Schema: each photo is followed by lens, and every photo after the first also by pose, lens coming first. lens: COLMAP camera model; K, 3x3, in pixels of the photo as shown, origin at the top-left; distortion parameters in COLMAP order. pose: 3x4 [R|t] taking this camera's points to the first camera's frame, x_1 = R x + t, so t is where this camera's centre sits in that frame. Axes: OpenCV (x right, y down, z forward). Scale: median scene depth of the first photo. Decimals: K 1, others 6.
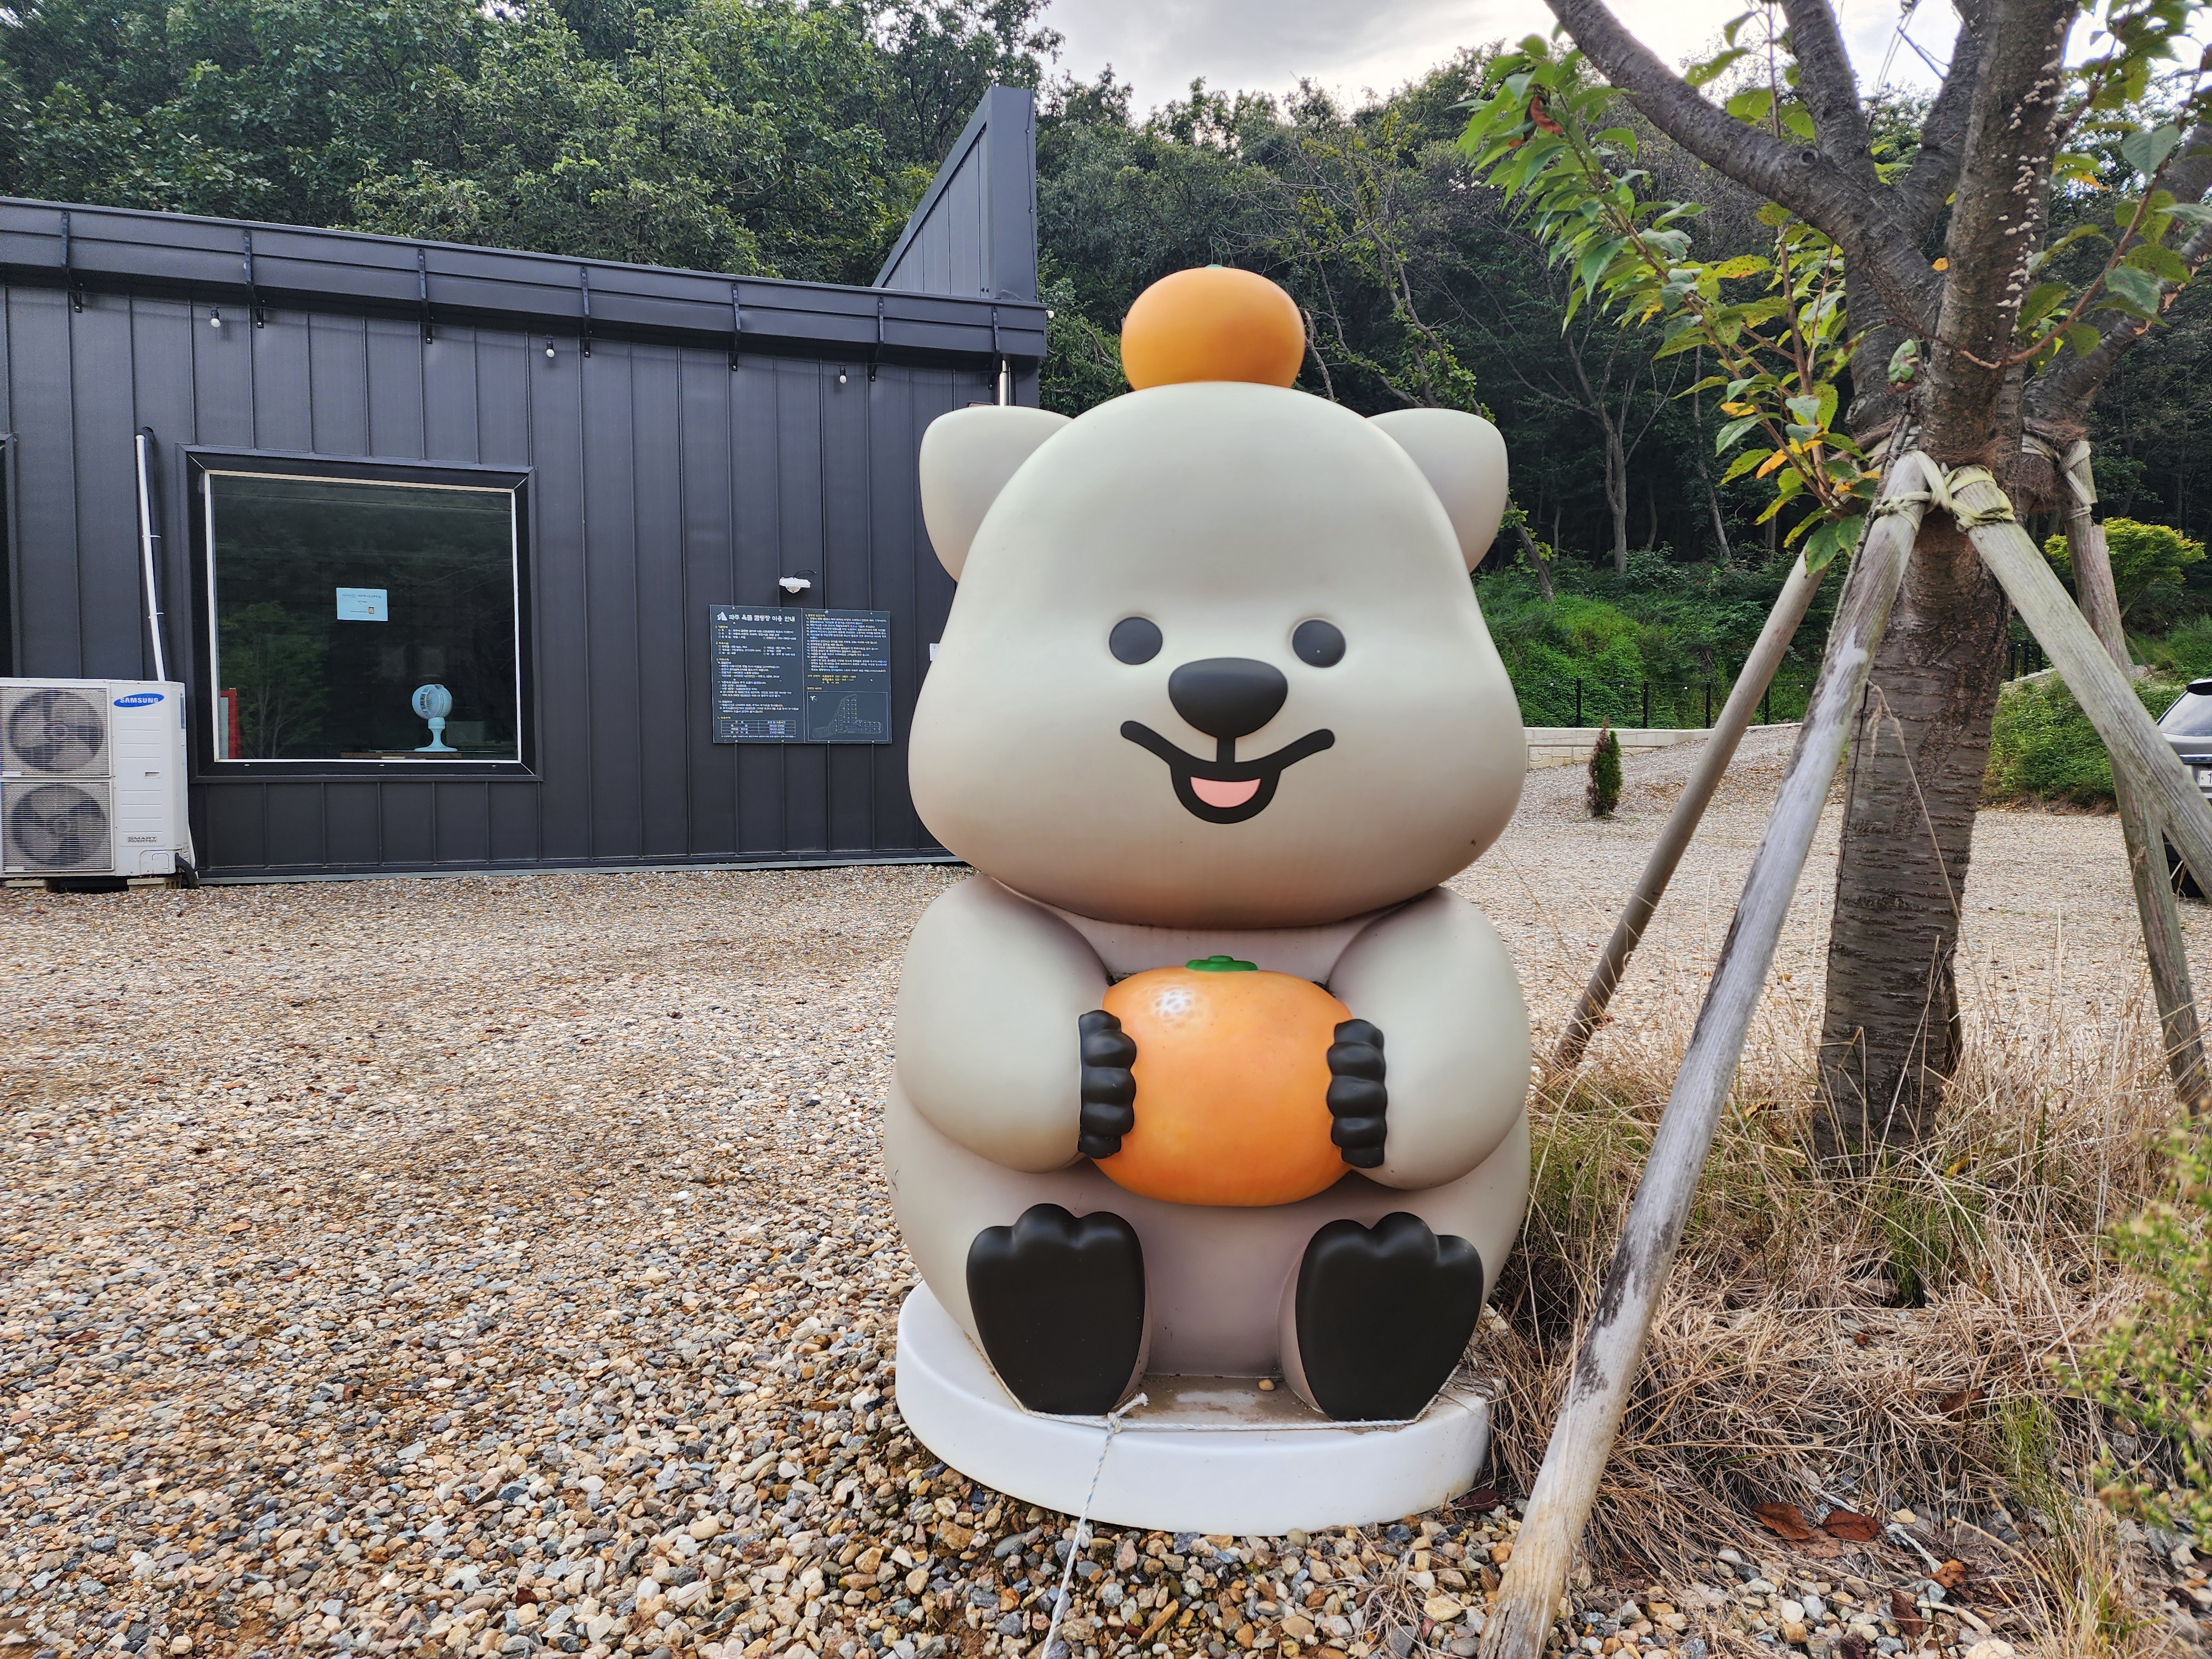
lens RADIAL K [[1513.1, 0, 1106.0], [0, 1513.1, 829.5], [0, 0, 1]] dist [0.002823, 0.000614]
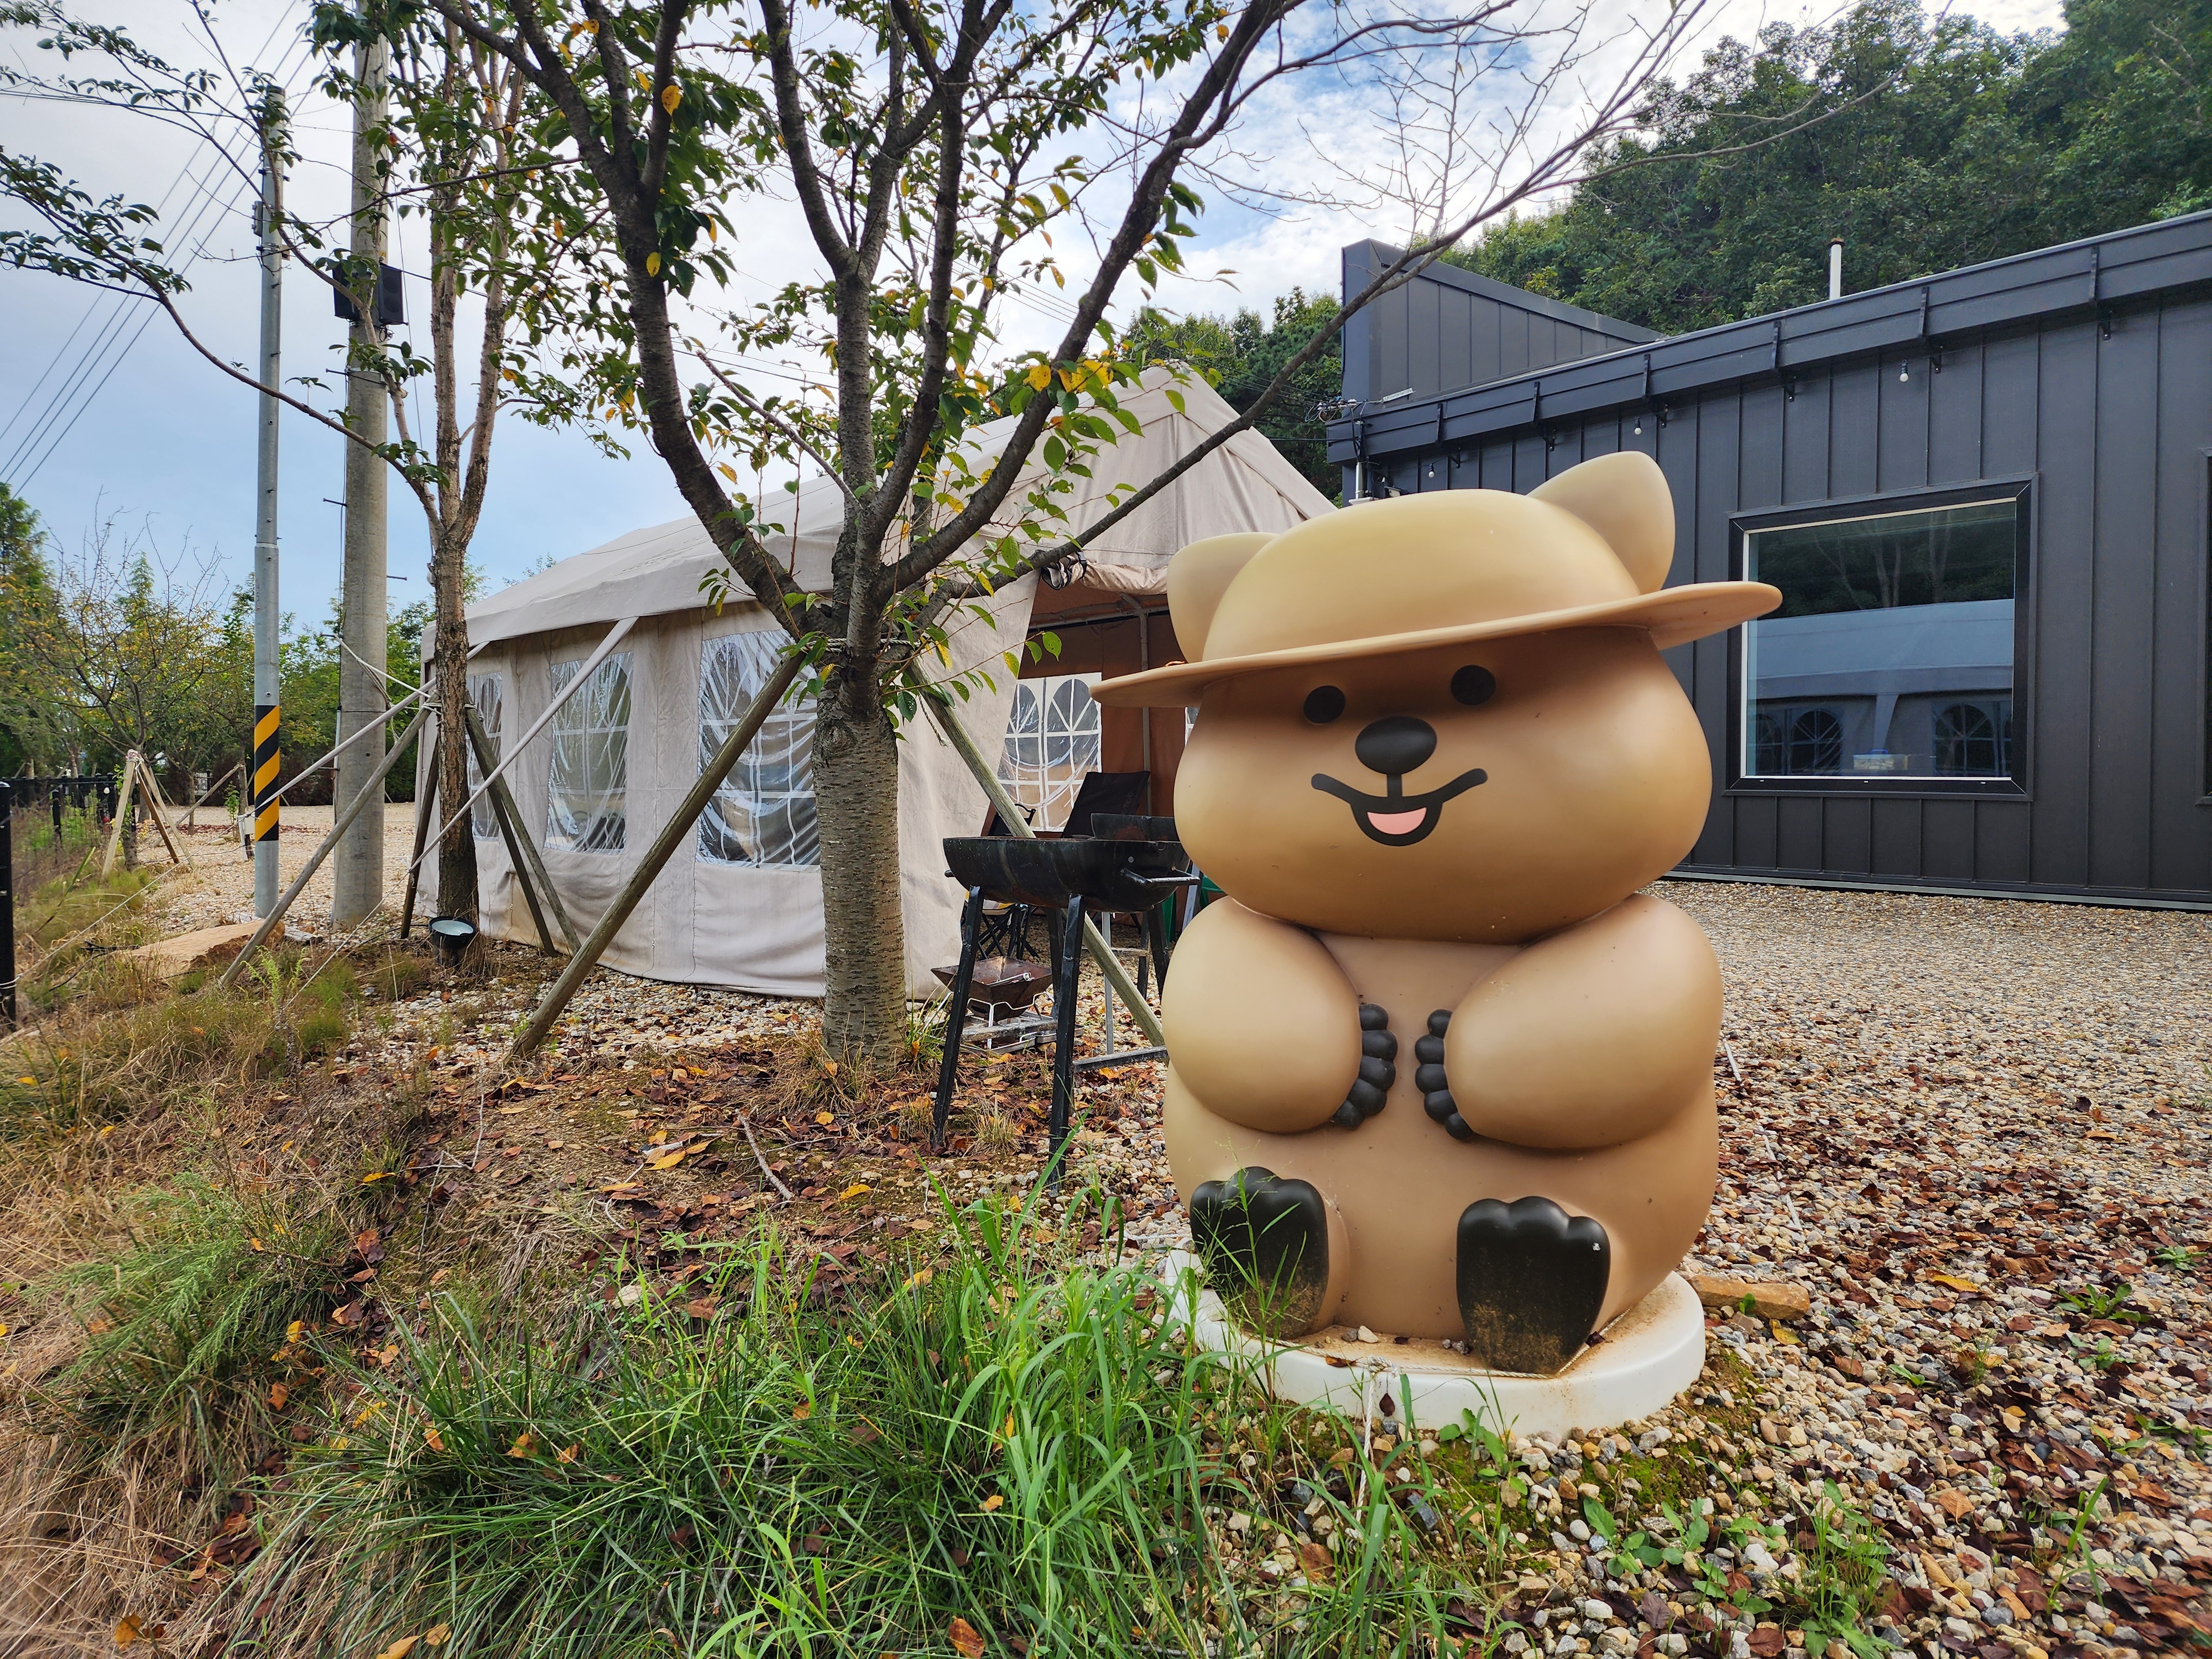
lens RADIAL K [[1513.1, 0, 1106.0], [0, 1513.1, 829.5], [0, 0, 1]] dist [0.002823, 0.000614]
pose [[0.343956, 0.022371, -0.938719, 1.098528], [-0.024589, 0.999588, 0.014812, -0.027820], [0.938664, 0.017987, 0.344364, 0.332266]]
